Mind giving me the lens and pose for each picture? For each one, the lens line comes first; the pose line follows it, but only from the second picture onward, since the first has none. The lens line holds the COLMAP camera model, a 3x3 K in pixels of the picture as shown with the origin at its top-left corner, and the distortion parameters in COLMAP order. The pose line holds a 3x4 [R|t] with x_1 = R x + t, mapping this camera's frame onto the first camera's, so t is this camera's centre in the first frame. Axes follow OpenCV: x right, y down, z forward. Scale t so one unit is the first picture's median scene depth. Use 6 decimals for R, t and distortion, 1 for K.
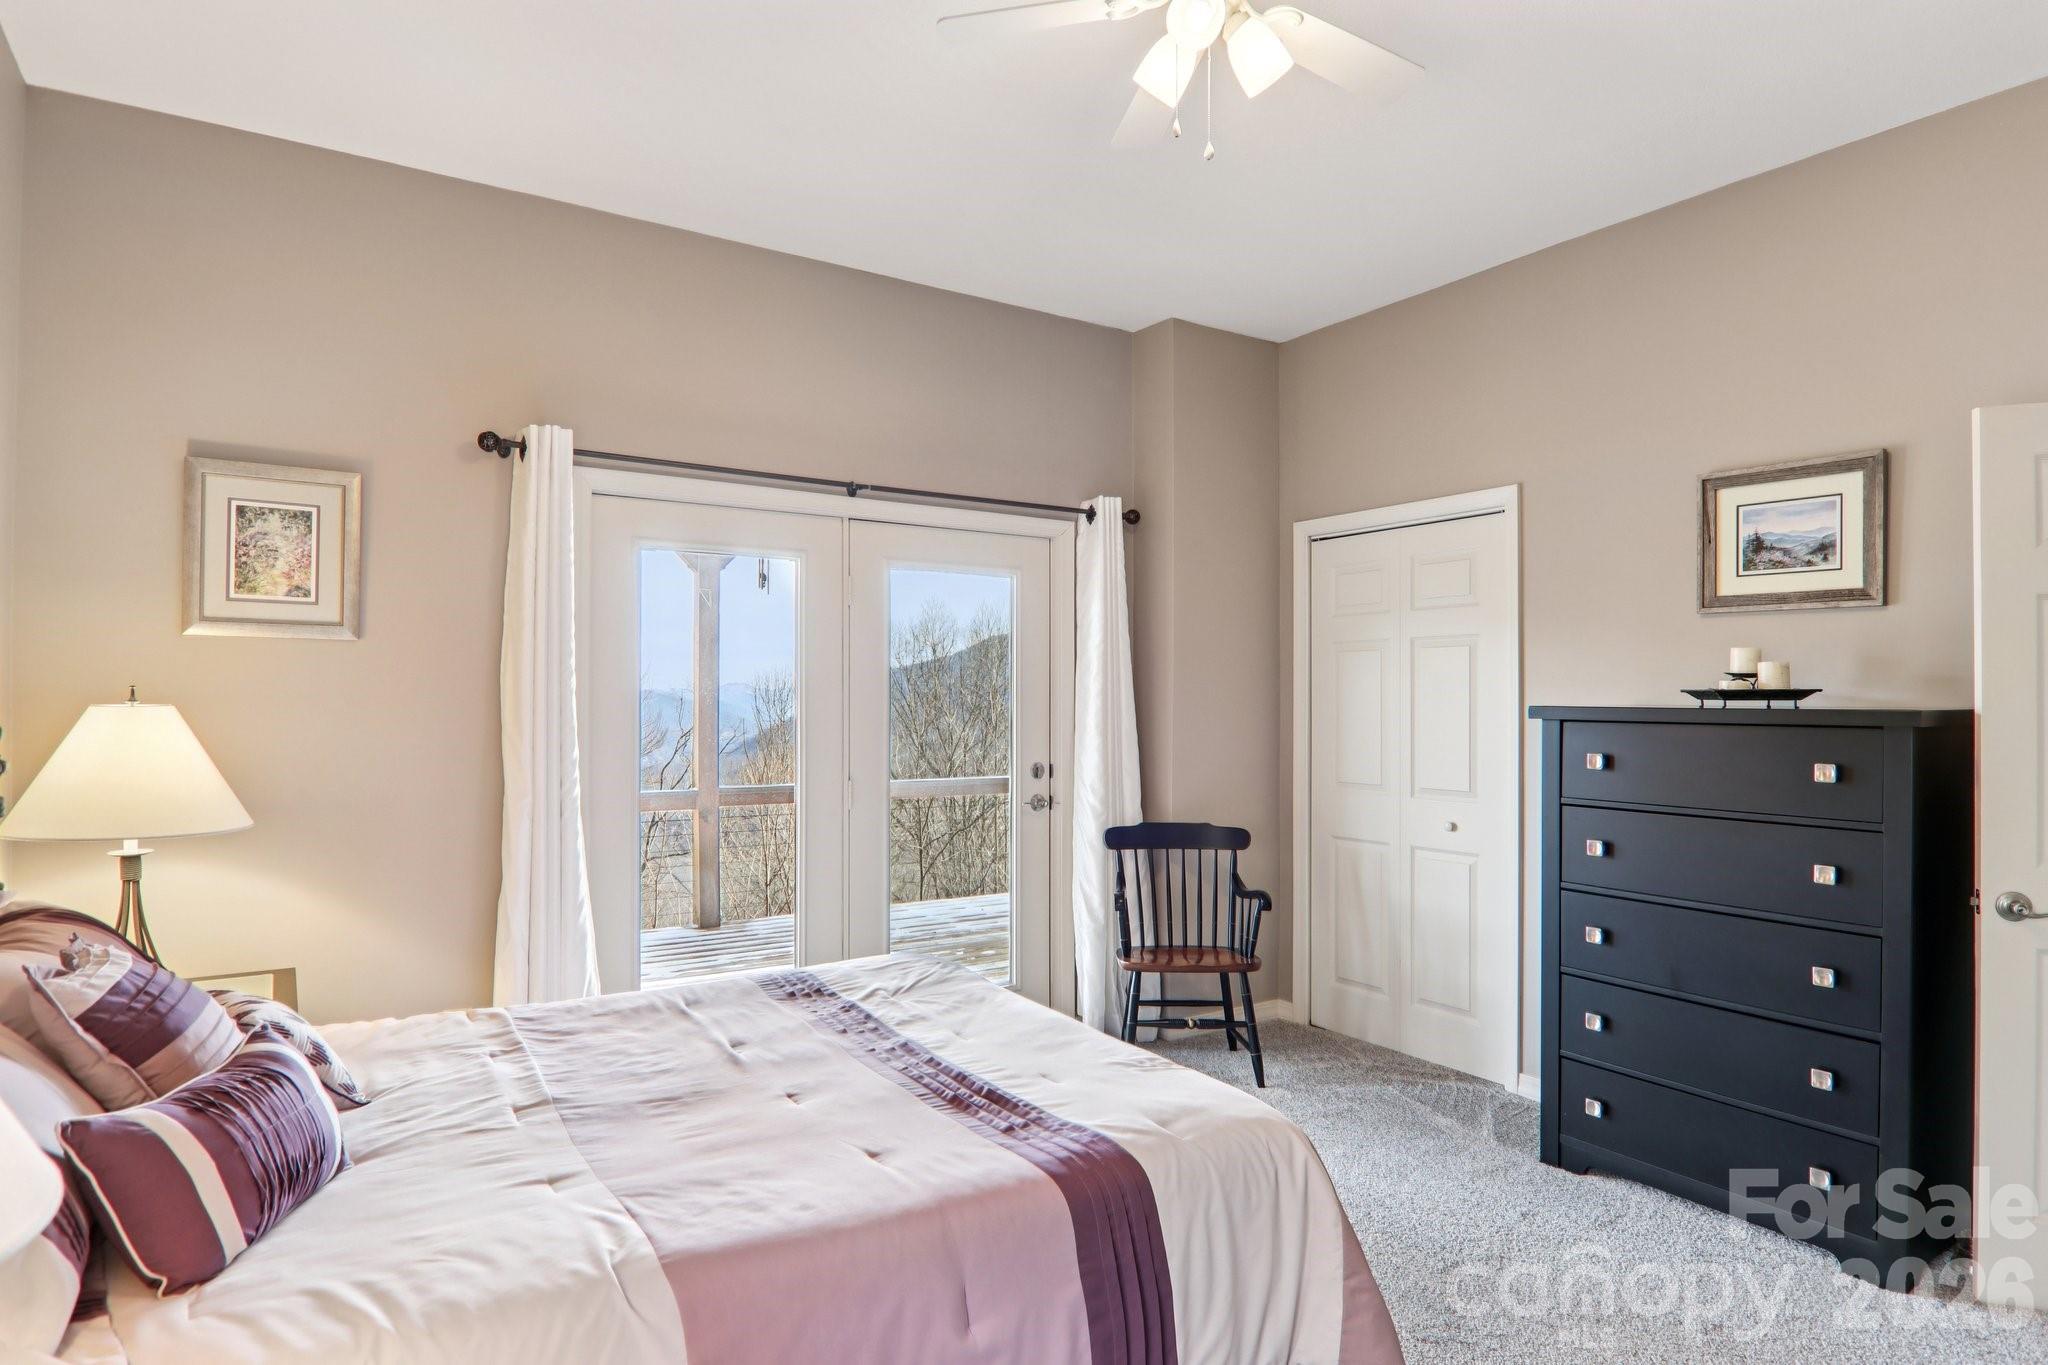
lens RADIAL K [[1144.0, 0, 1025.1], [0, 1144.0, 688.8], [0, 0, 1]] dist [0.004868, -0.019441]
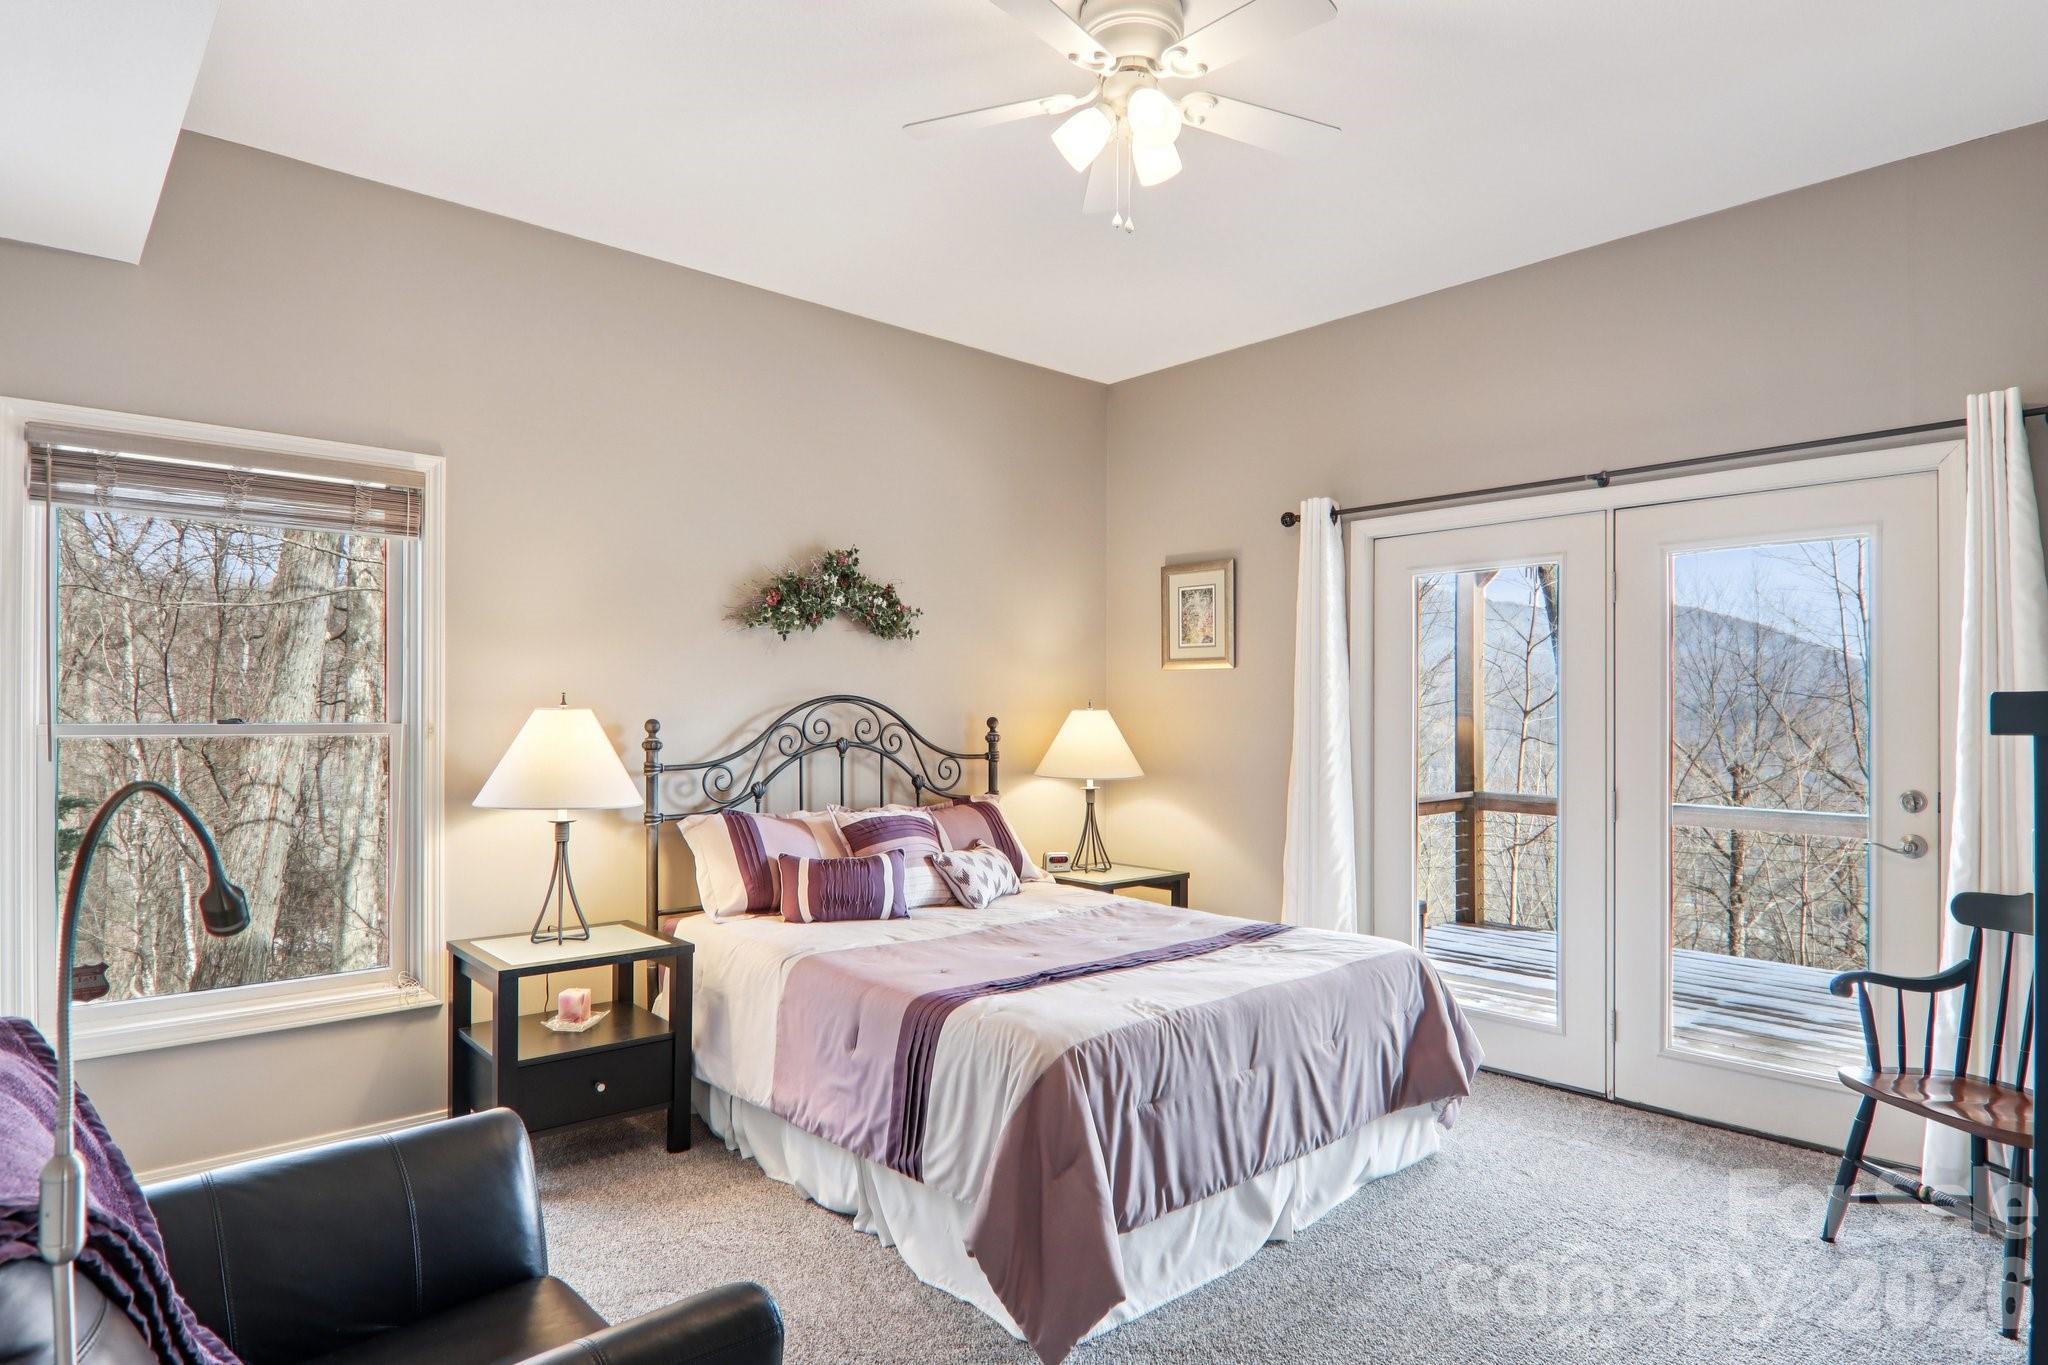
lens RADIAL K [[1144.0, 0, 1026.4], [0, 1144.0, 694.1], [0, 0, 1]] dist [0.004868, -0.019441]
pose [[0.155714, -0.024079, -0.987509, 0.888793], [0.005039, 0.999709, -0.023582, 0.027081], [0.987789, -0.001304, 0.155791, 0.495351]]
